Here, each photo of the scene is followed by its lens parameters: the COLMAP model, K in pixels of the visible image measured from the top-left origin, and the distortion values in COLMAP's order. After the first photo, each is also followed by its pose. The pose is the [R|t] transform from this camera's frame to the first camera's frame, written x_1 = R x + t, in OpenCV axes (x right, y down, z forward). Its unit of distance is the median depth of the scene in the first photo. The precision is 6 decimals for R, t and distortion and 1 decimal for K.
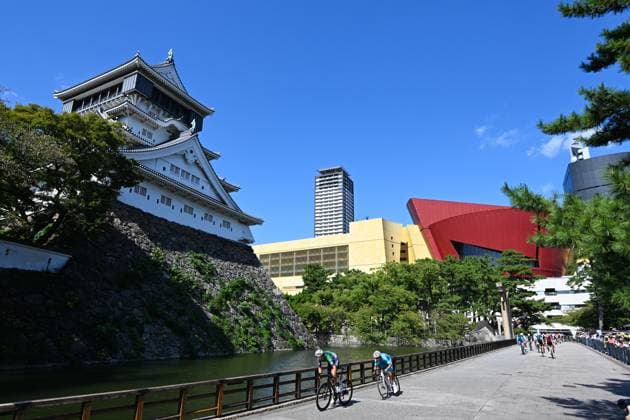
lens RADIAL K [[406.1, 0, 314.6], [0, 406.1, 240.4], [0, 0, 1]] dist [-0.006937, -0.001802]
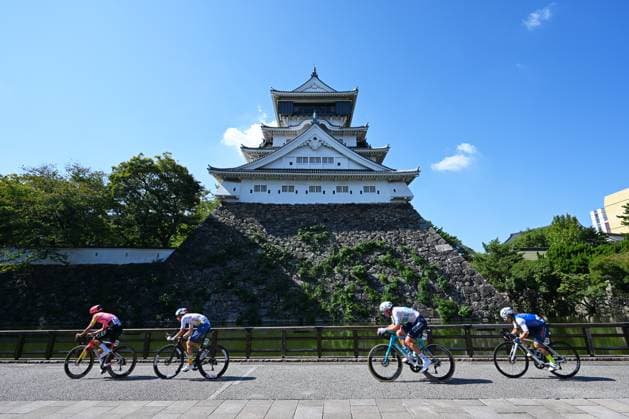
lens RADIAL K [[337.4, 0, 296.3], [0, 337.4, 211.0], [0, 0, 1]] dist [0.000211, -0.000051]
pose [[0.443589, -0.269148, -0.854861, 0.418864], [0.209203, 0.958587, -0.193250, 0.142797], [0.871471, -0.093116, 0.481526, 0.493992]]
